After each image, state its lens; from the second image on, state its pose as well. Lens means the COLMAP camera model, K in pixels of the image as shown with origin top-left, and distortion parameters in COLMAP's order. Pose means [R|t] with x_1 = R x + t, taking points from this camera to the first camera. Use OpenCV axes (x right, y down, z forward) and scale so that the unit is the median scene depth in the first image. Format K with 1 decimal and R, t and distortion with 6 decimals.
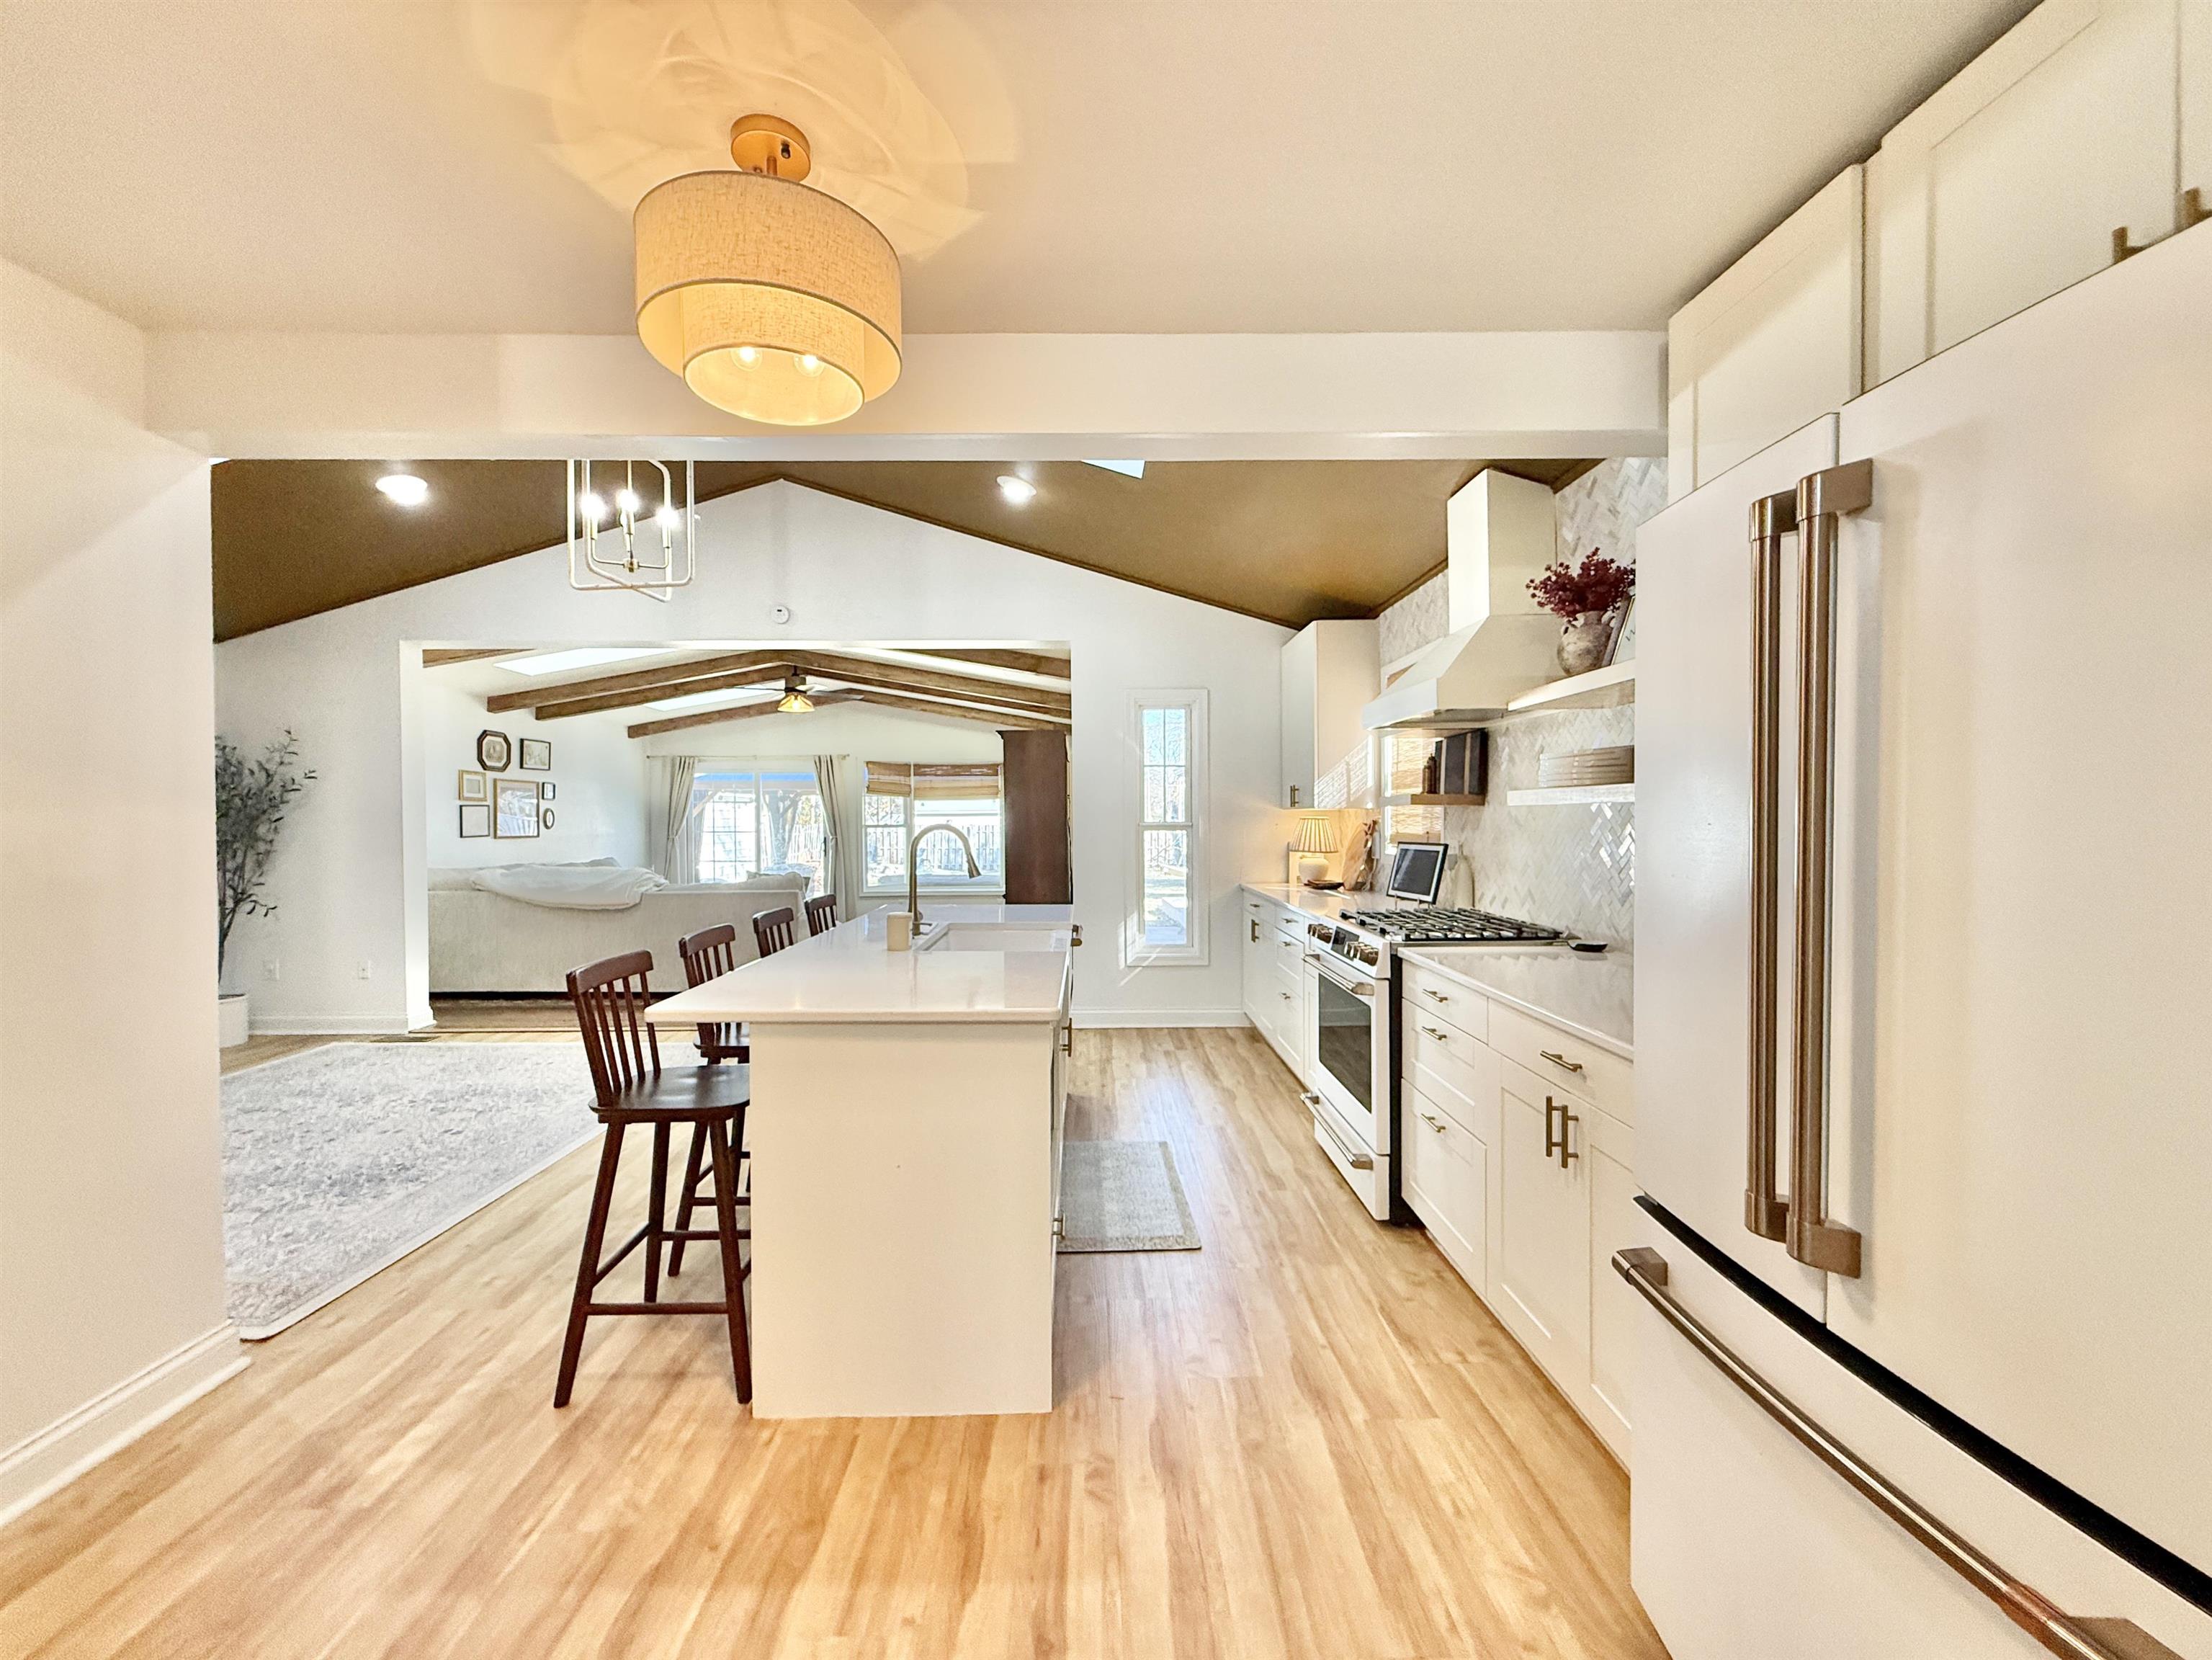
lens RADIAL K [[886.6, 0, 1092.6], [0, 886.6, 832.1], [0, 0, 1]] dist [-0.001567, 0.000121]
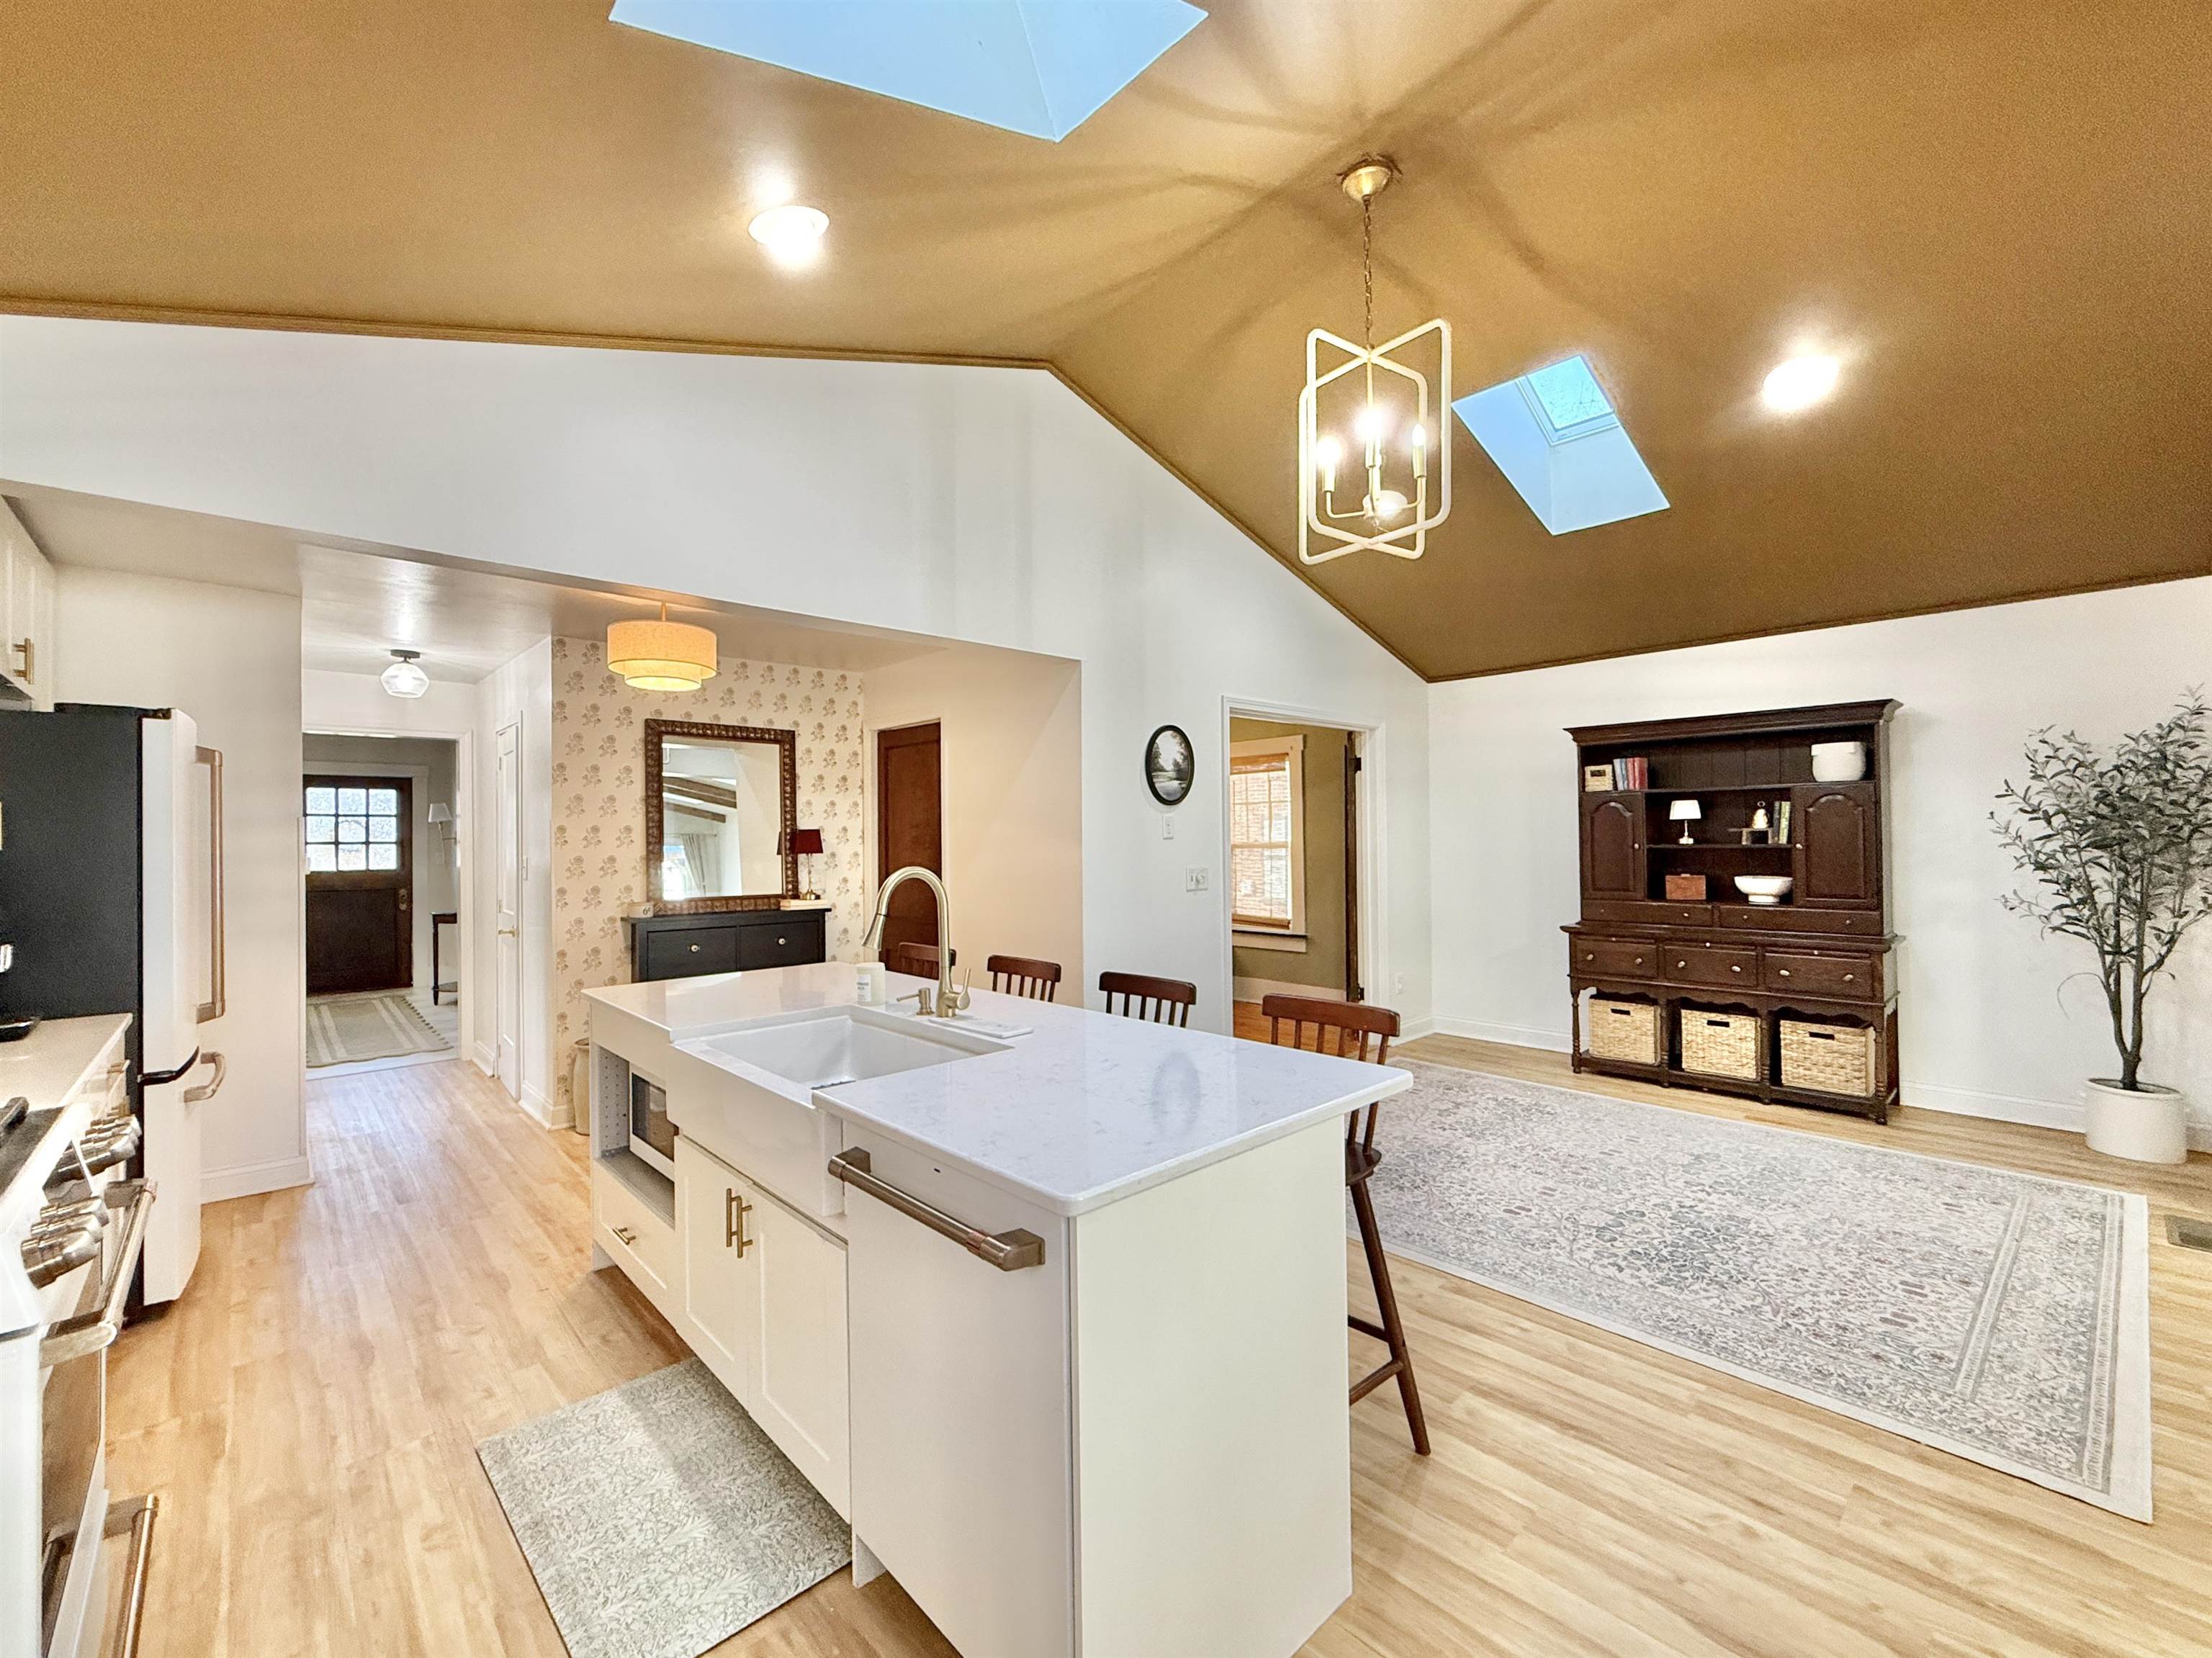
lens RADIAL K [[916.1, 0, 1075.2], [0, 916.1, 832.0], [0, 0, 1]] dist [-0.000107, -0.000169]
pose [[-0.749201, 0.007029, -0.662306, 0.150369], [0.004631, 0.999975, 0.005374, -0.028342], [0.662327, 0.000960, -0.749214, 1.141248]]
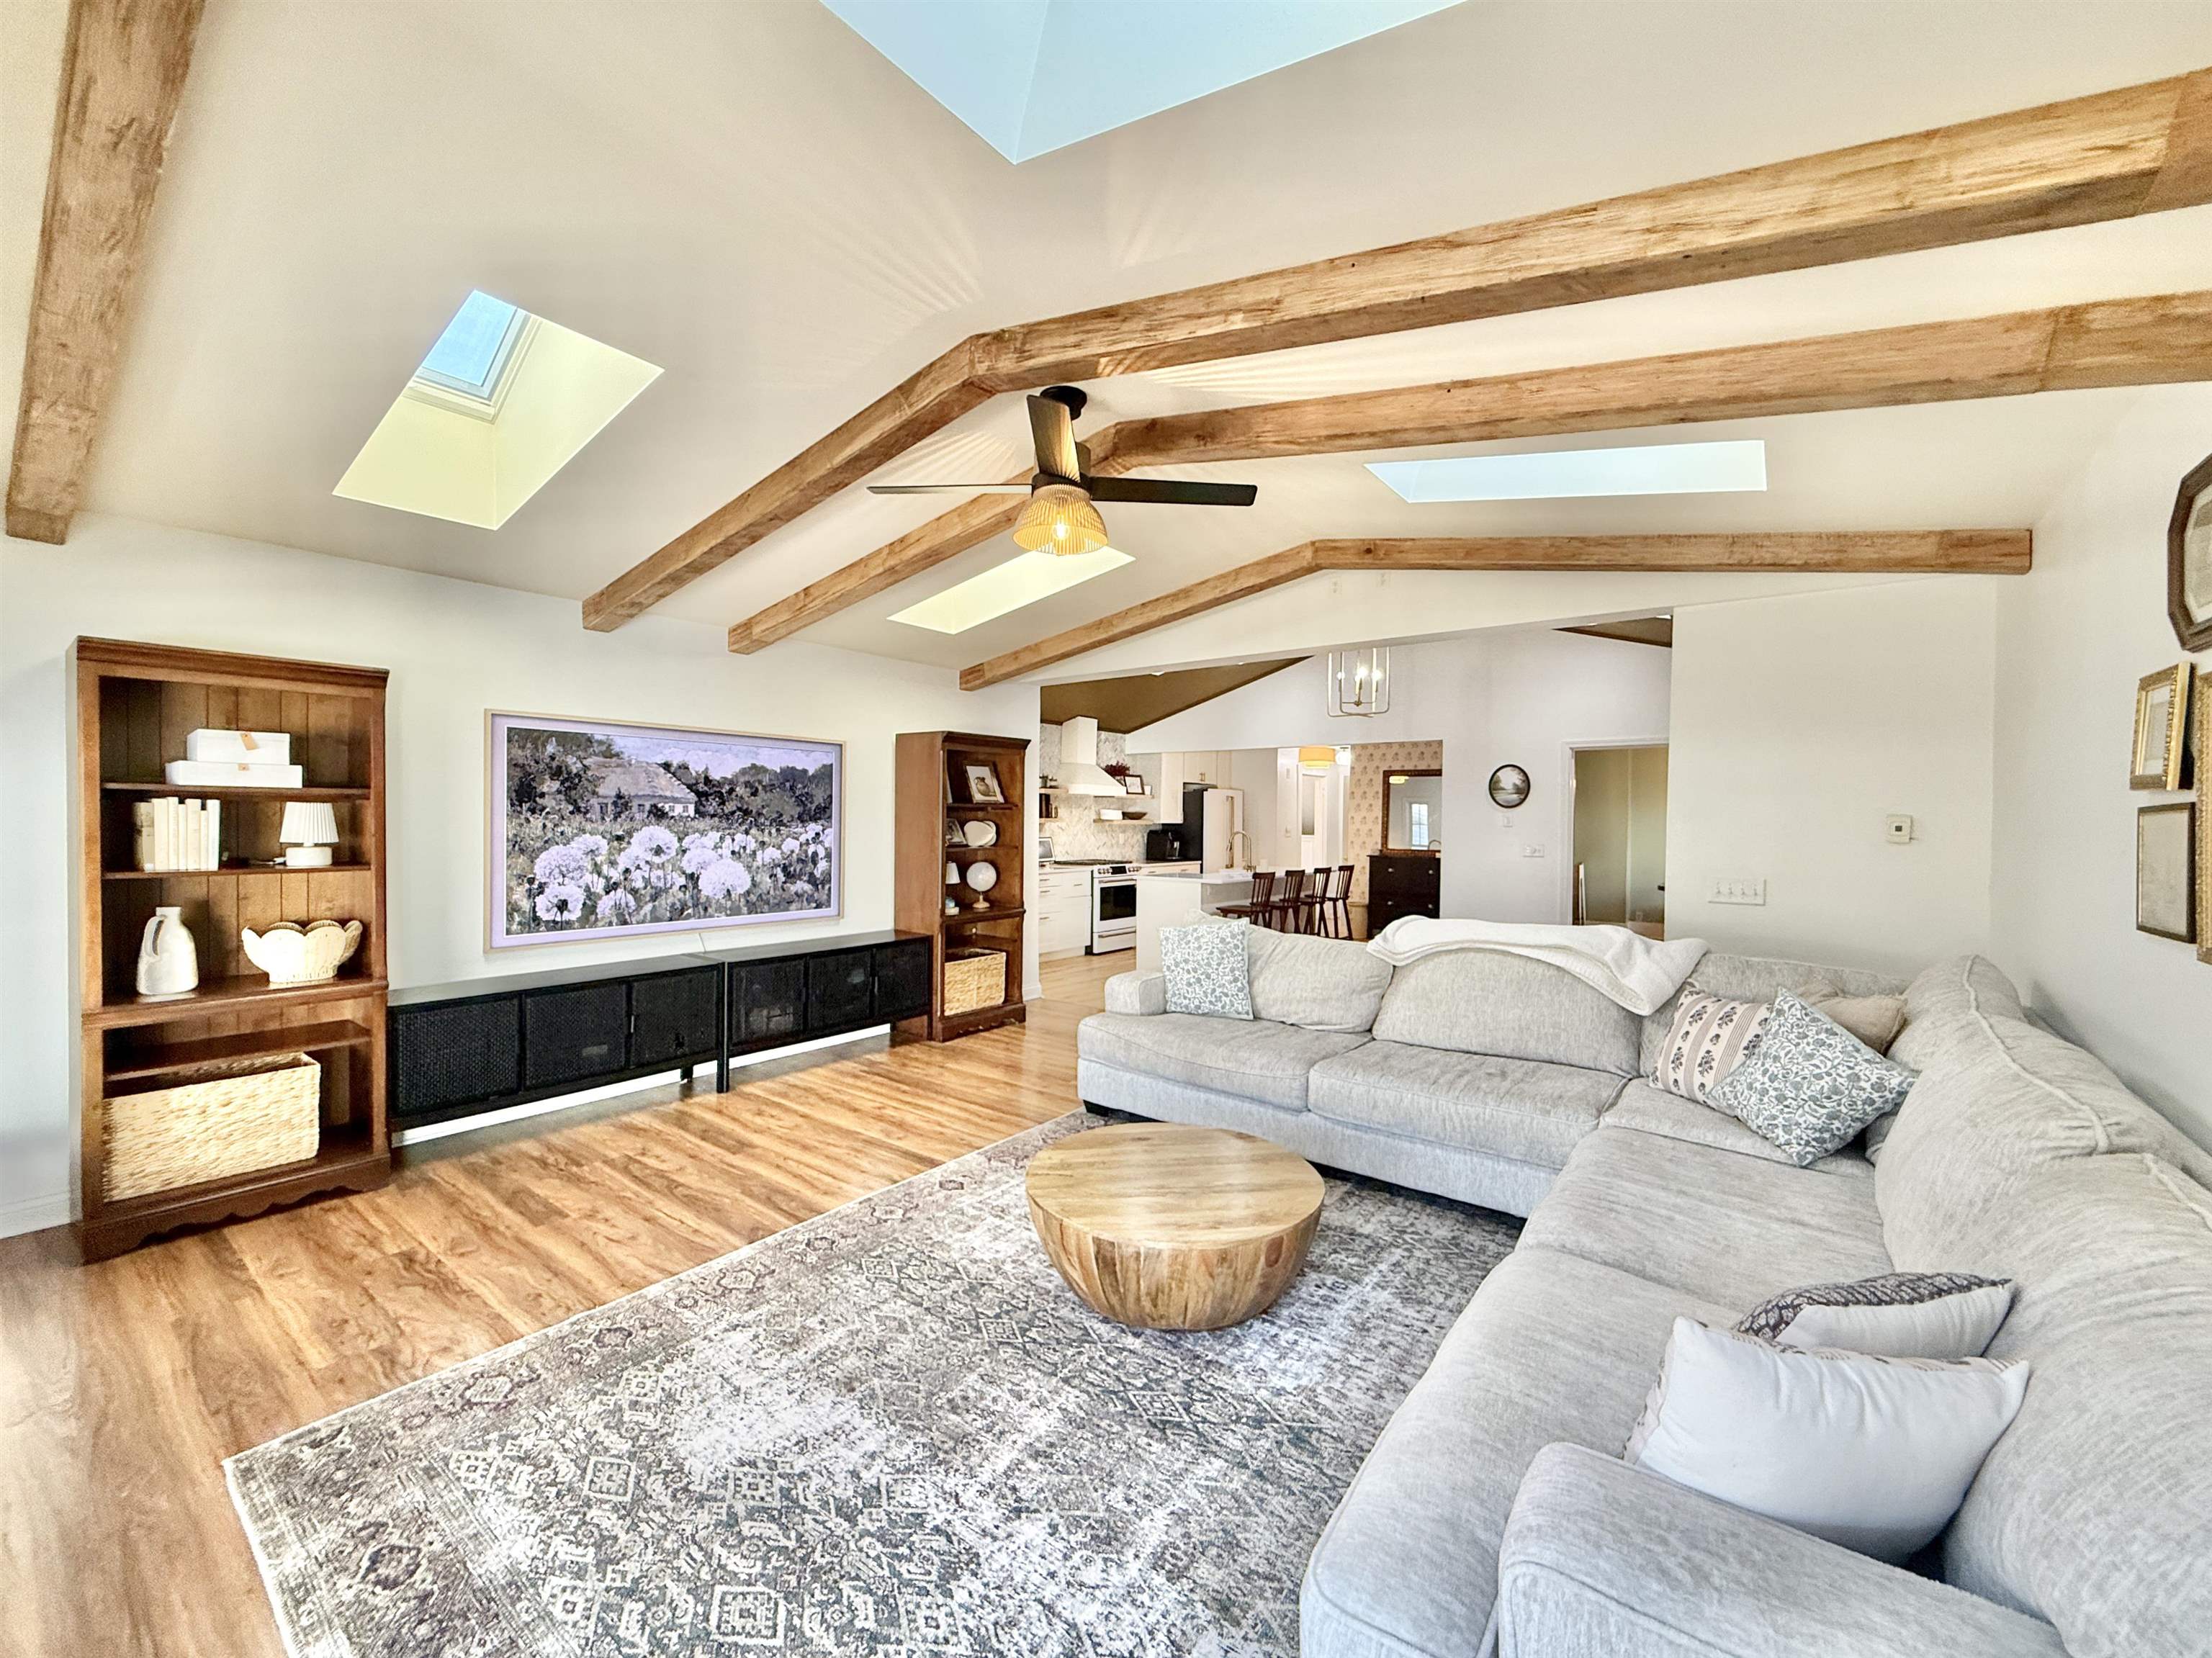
lens RADIAL K [[897.5, 0, 1099.1], [0, 897.5, 864.1], [0, 0, 1]] dist [0.000710, -0.000072]
pose [[-0.782032, -0.034244, 0.622296, -1.067539], [0.004288, 0.998170, 0.060316, -0.052501], [-0.623223, 0.049838, -0.780454, 2.362611]]
